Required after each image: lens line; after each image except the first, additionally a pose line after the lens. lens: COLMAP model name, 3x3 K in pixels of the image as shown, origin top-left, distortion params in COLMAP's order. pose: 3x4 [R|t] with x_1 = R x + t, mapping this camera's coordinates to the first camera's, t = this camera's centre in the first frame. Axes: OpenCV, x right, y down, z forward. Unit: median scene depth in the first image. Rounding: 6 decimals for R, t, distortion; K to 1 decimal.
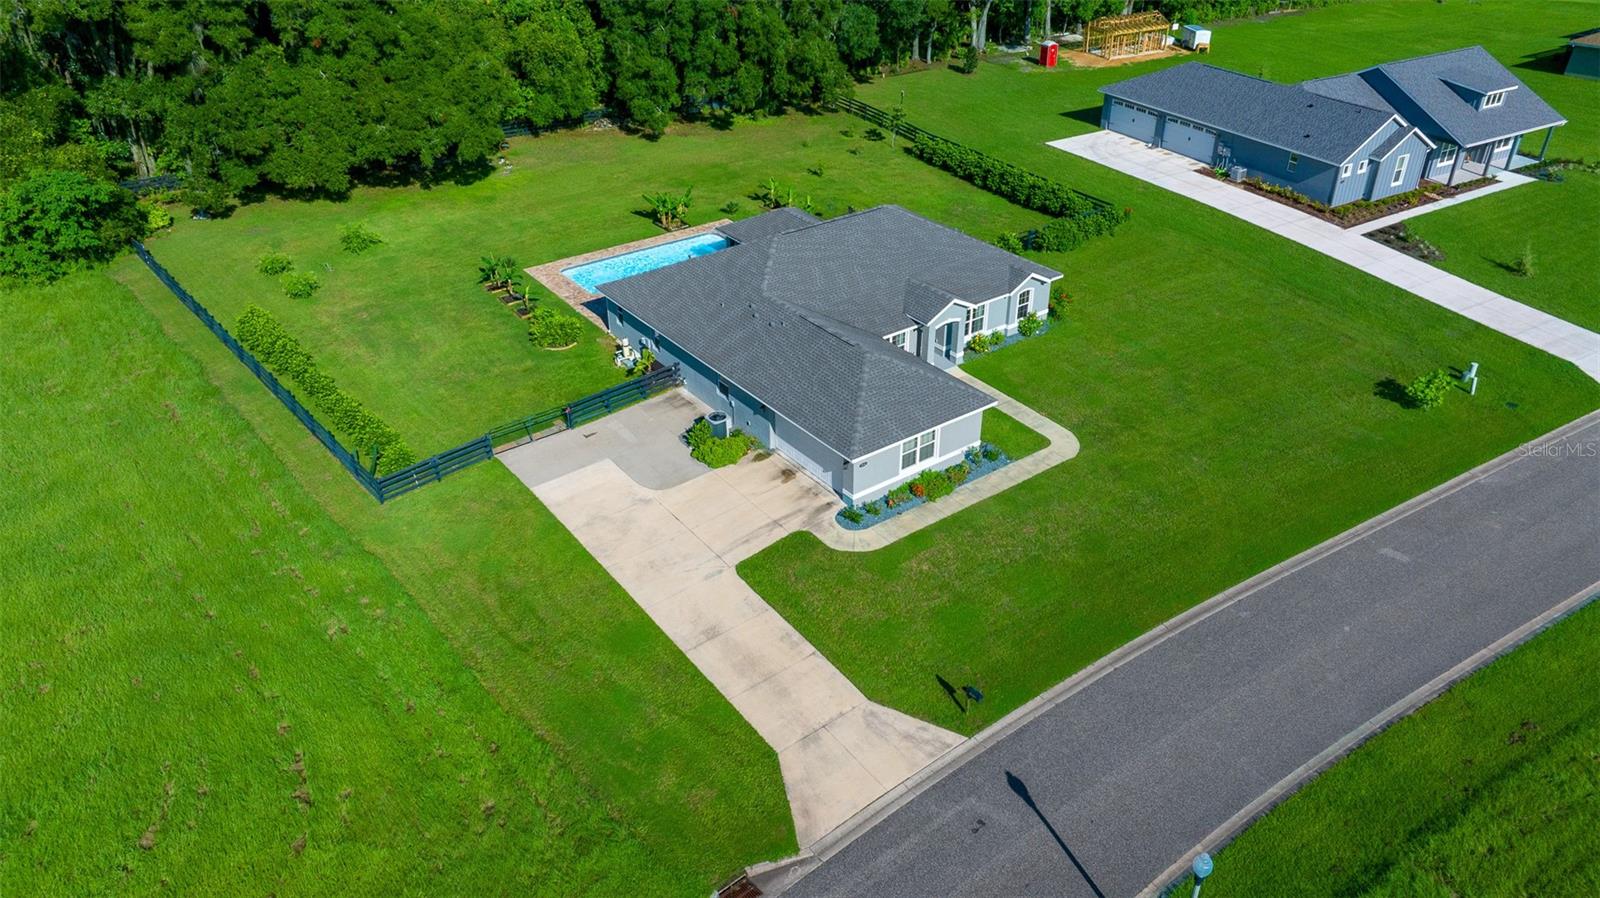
lens RADIAL K [[1129.9, 0, 800.0], [0, 1129.9, 449.0], [0, 0, 1]] dist [-0.020672, -0.001889]
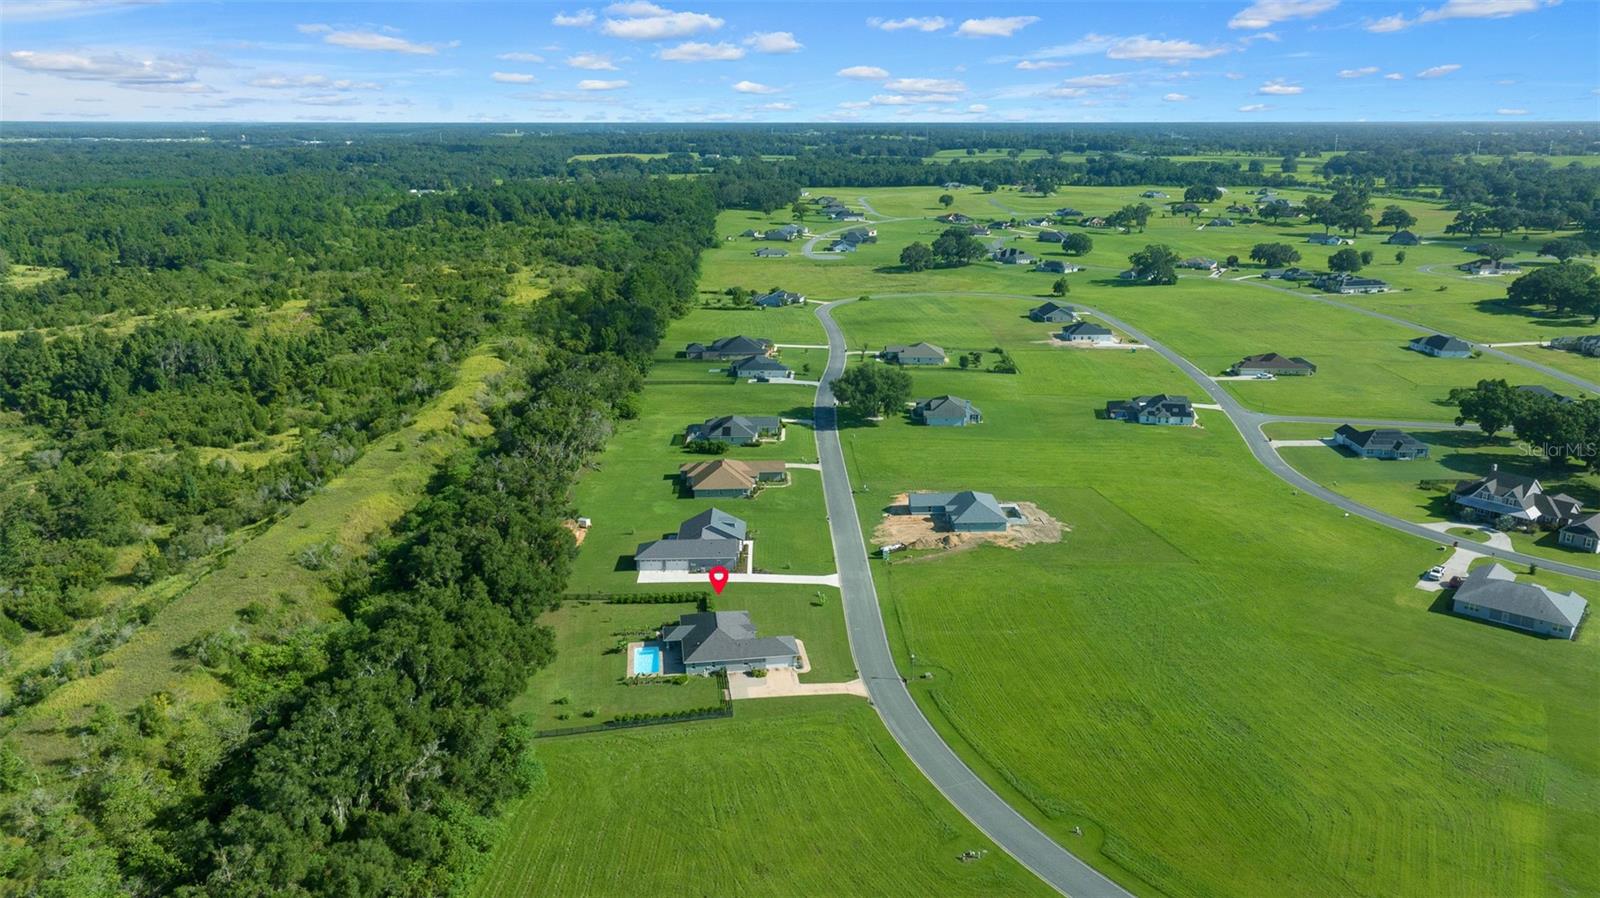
lens RADIAL K [[1129.9, 0, 800.0], [0, 1129.9, 449.0], [0, 0, 1]] dist [-0.020672, -0.001889]
pose [[0.483084, -0.254787, 0.837684, -2.579381], [0.464821, 0.885404, 0.001244, -0.527734], [-0.742005, 0.388772, 0.546154, -1.349392]]
